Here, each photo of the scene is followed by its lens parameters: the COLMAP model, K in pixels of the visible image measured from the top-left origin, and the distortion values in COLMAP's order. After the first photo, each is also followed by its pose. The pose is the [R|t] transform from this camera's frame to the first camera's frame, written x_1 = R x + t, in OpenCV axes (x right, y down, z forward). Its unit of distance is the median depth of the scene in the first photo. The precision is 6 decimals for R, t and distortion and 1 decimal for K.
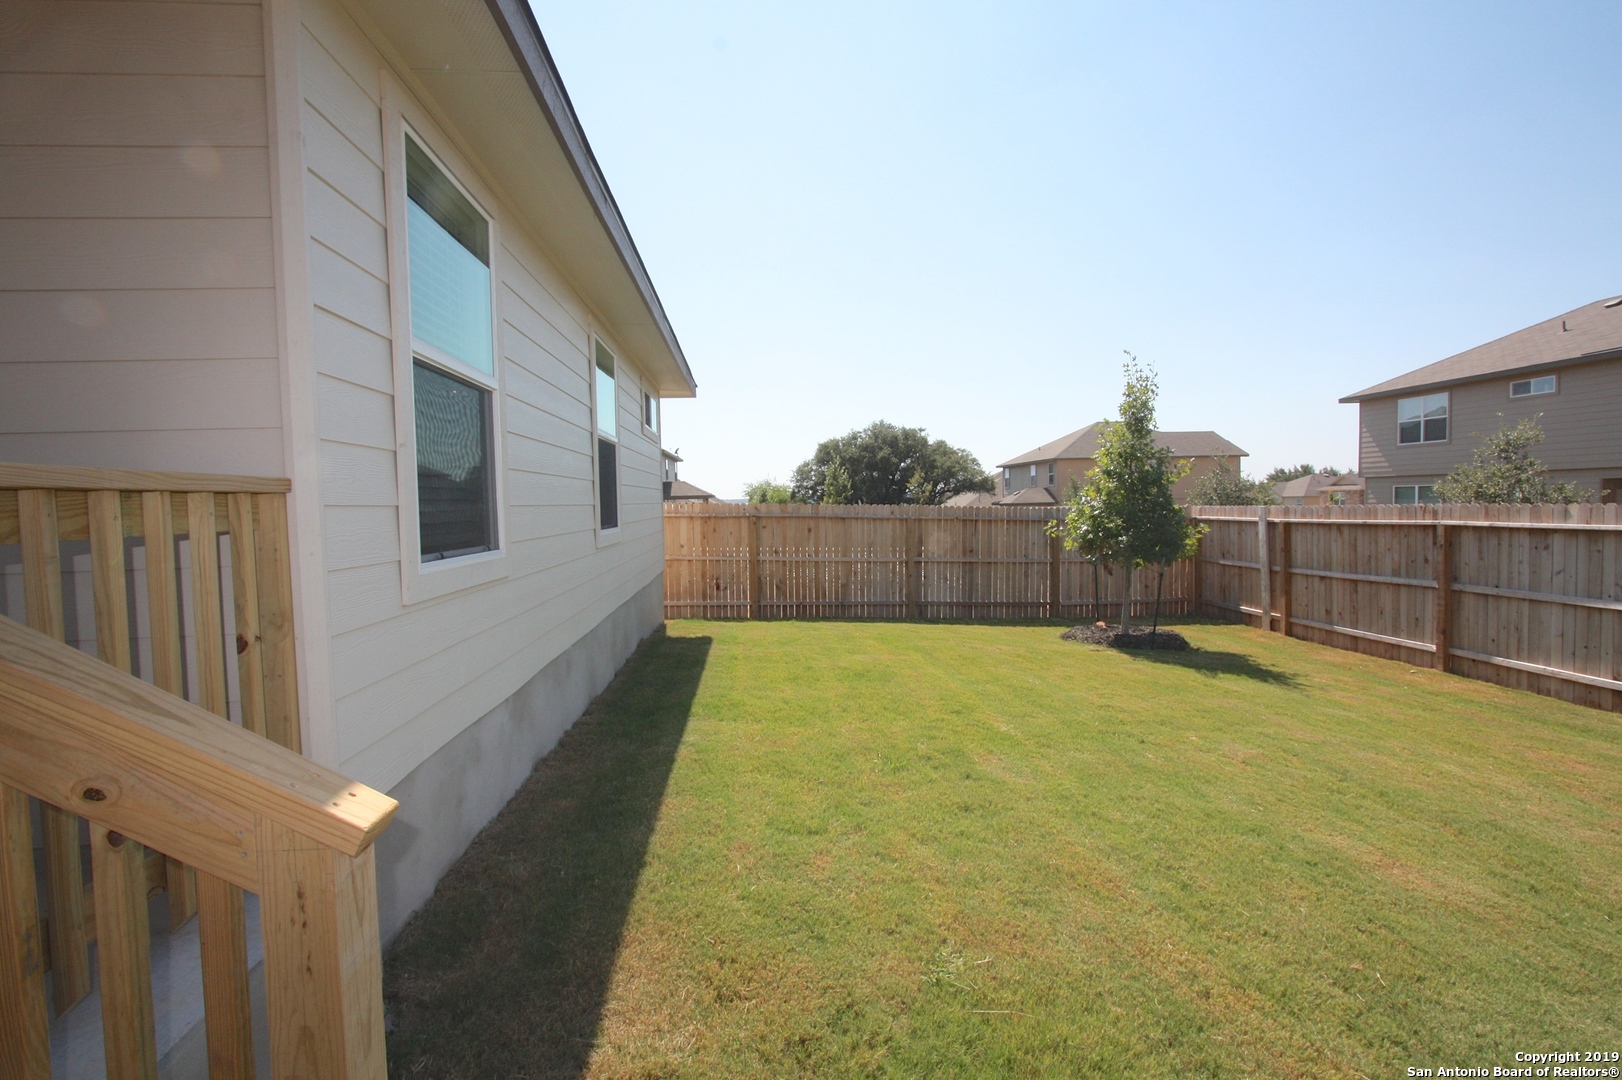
lens RADIAL K [[744.7, 0, 826.1], [0, 744.7, 537.9], [0, 0, 1]] dist [-0.019566, 0.003676]
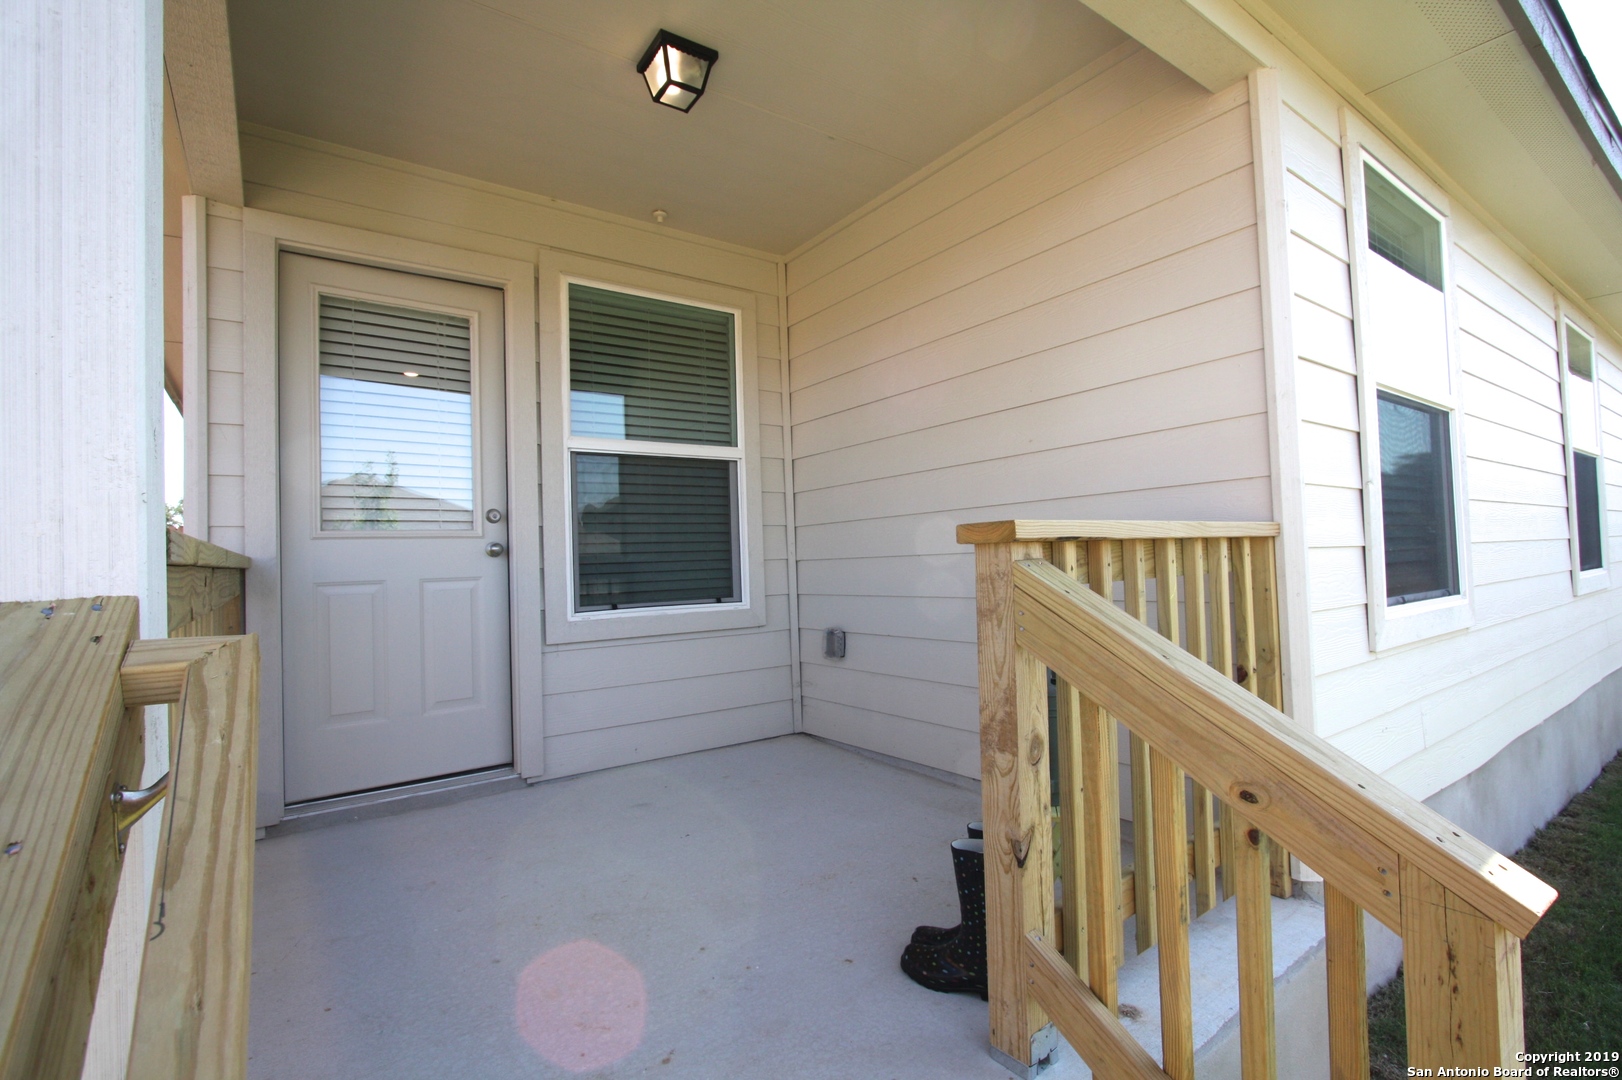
lens RADIAL K [[744.7, 0, 817.9], [0, 744.7, 535.2], [0, 0, 1]] dist [-0.019566, 0.003676]
pose [[0.509374, -0.025944, -0.860154, -0.100088], [-0.018096, 0.999001, -0.040848, -0.005133], [0.860355, 0.036372, 0.508396, -0.078028]]
